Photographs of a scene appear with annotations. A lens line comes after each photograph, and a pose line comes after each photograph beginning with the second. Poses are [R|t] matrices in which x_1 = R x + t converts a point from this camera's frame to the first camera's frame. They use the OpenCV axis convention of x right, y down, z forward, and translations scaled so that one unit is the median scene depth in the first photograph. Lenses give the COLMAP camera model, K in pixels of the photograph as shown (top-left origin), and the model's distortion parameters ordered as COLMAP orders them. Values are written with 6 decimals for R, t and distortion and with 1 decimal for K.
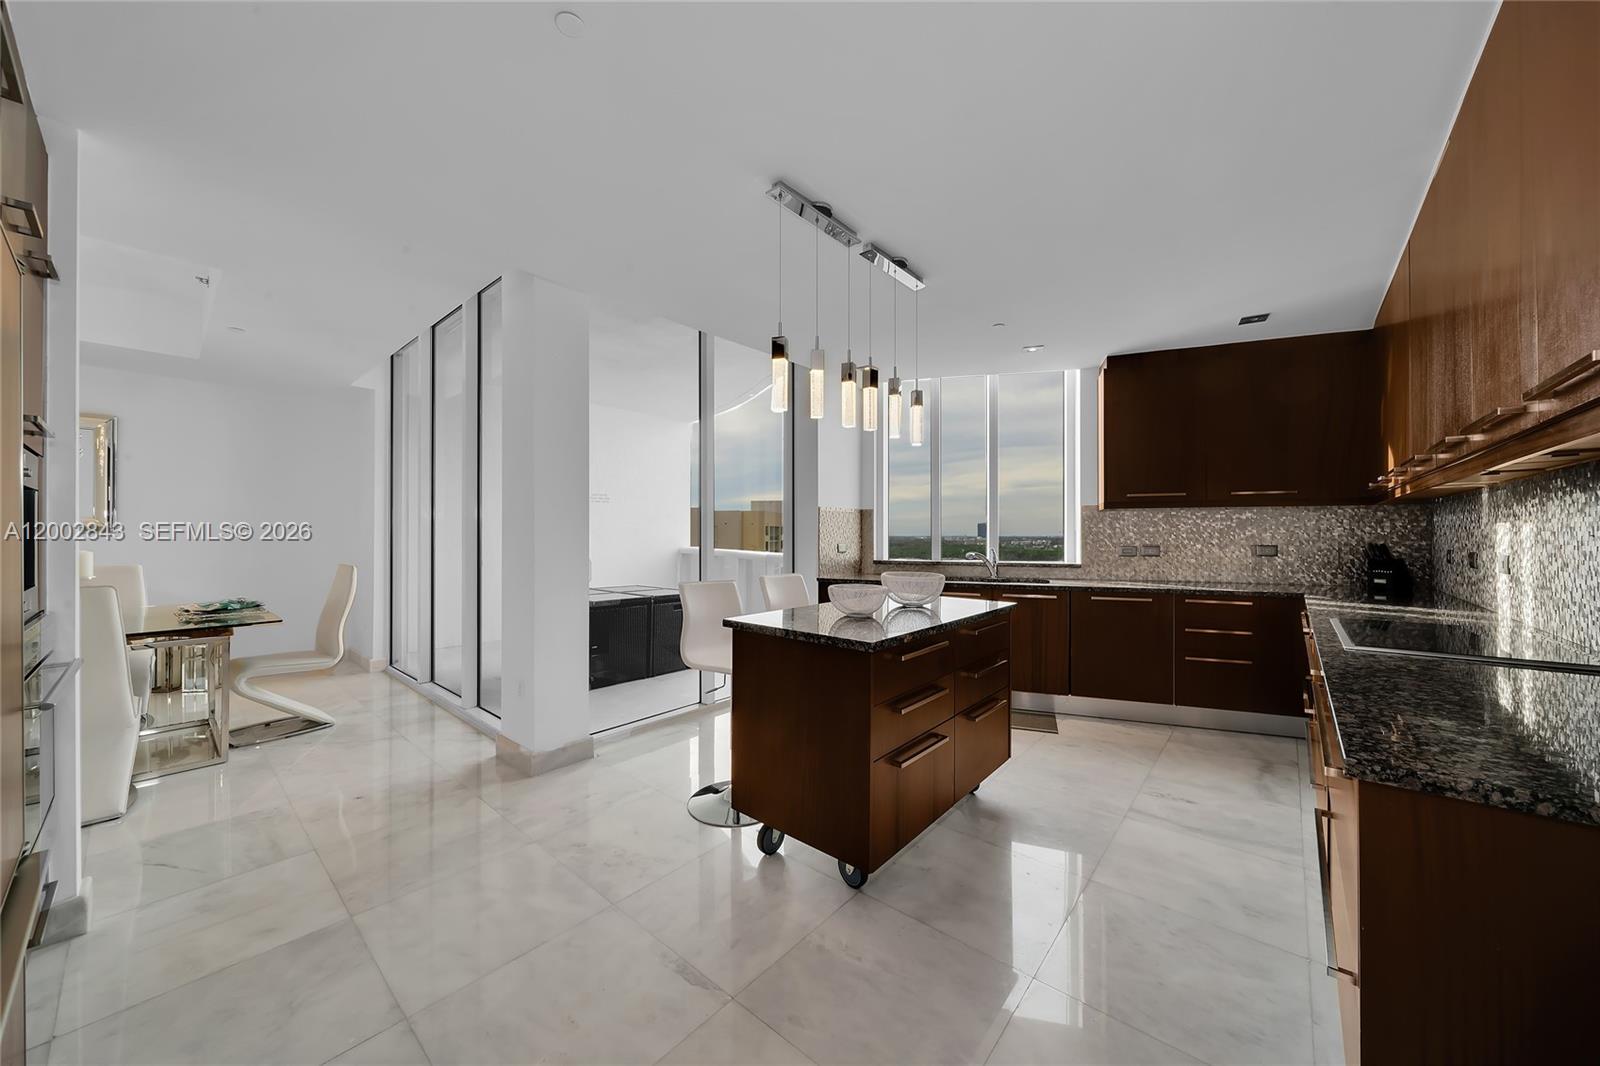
lens RADIAL K [[572.0, 0, 797.0], [0, 572.0, 533.3], [0, 0, 1]] dist [-0.001969, -0.000721]
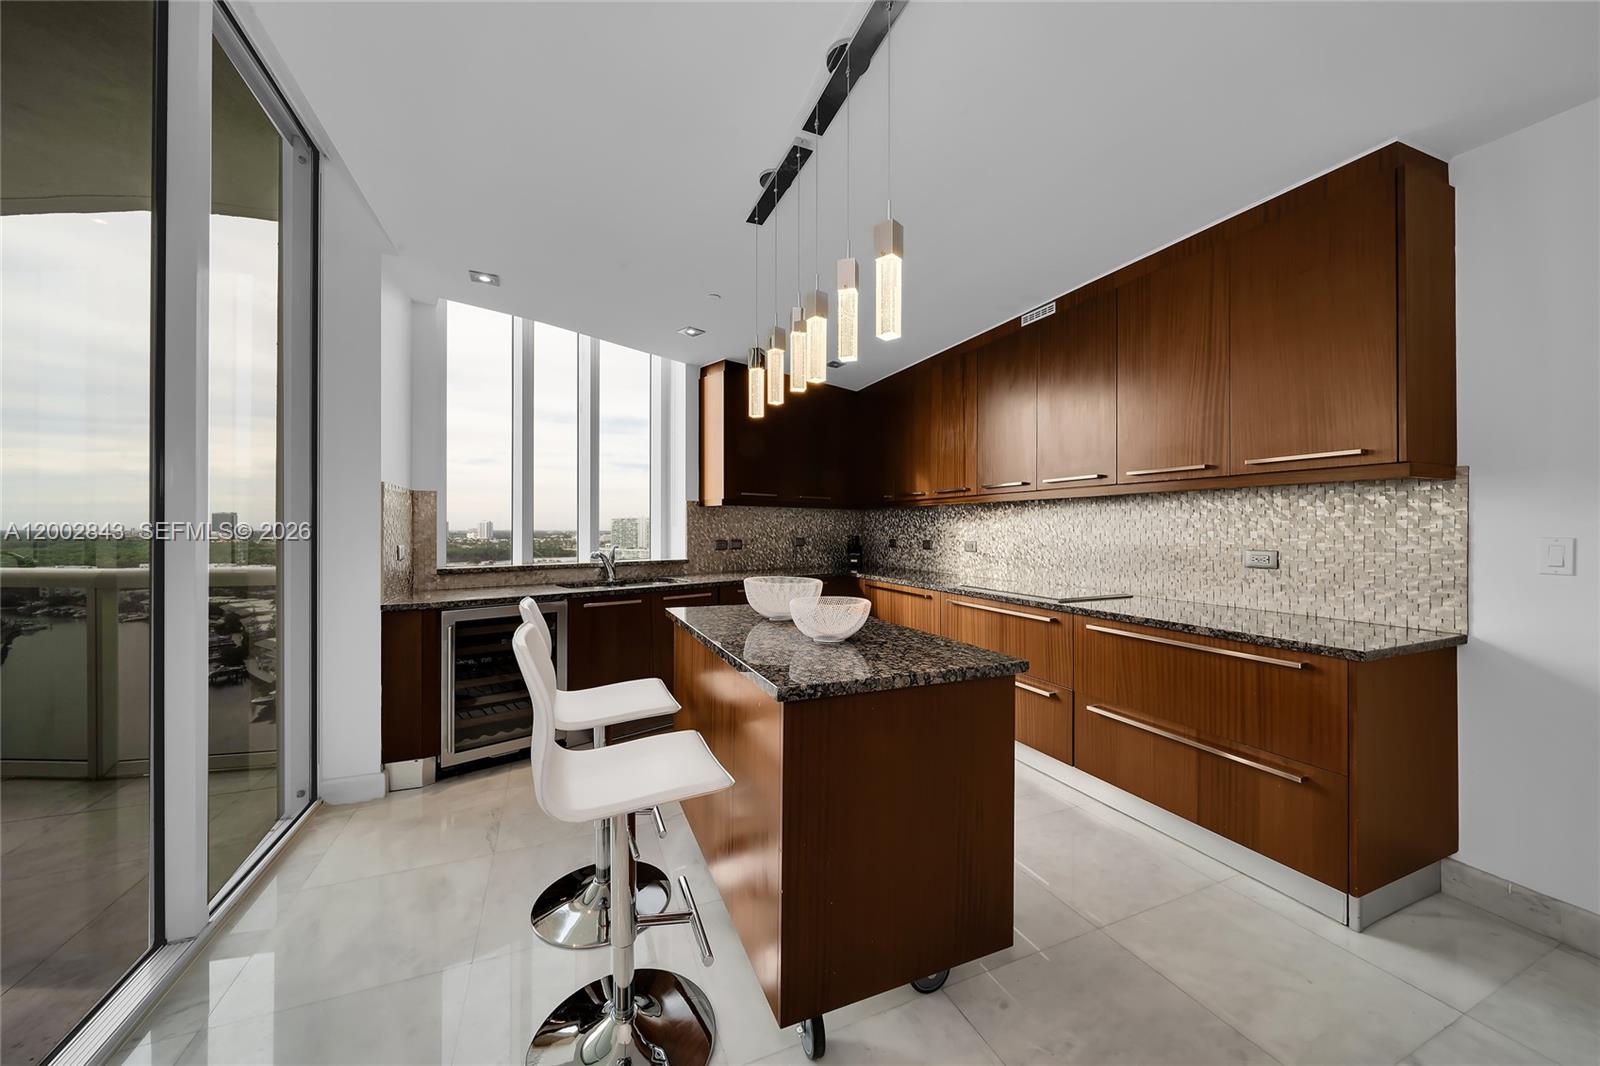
lens RADIAL K [[572.0, 0, 786.1], [0, 572.0, 531.3], [0, 0, 1]] dist [-0.001969, -0.000721]
pose [[0.463231, 0.000259, 0.886238, -0.343151], [-0.001995, 0.999998, 0.000750, 0.005061], [-0.886235, -0.002116, 0.463230, 0.421089]]
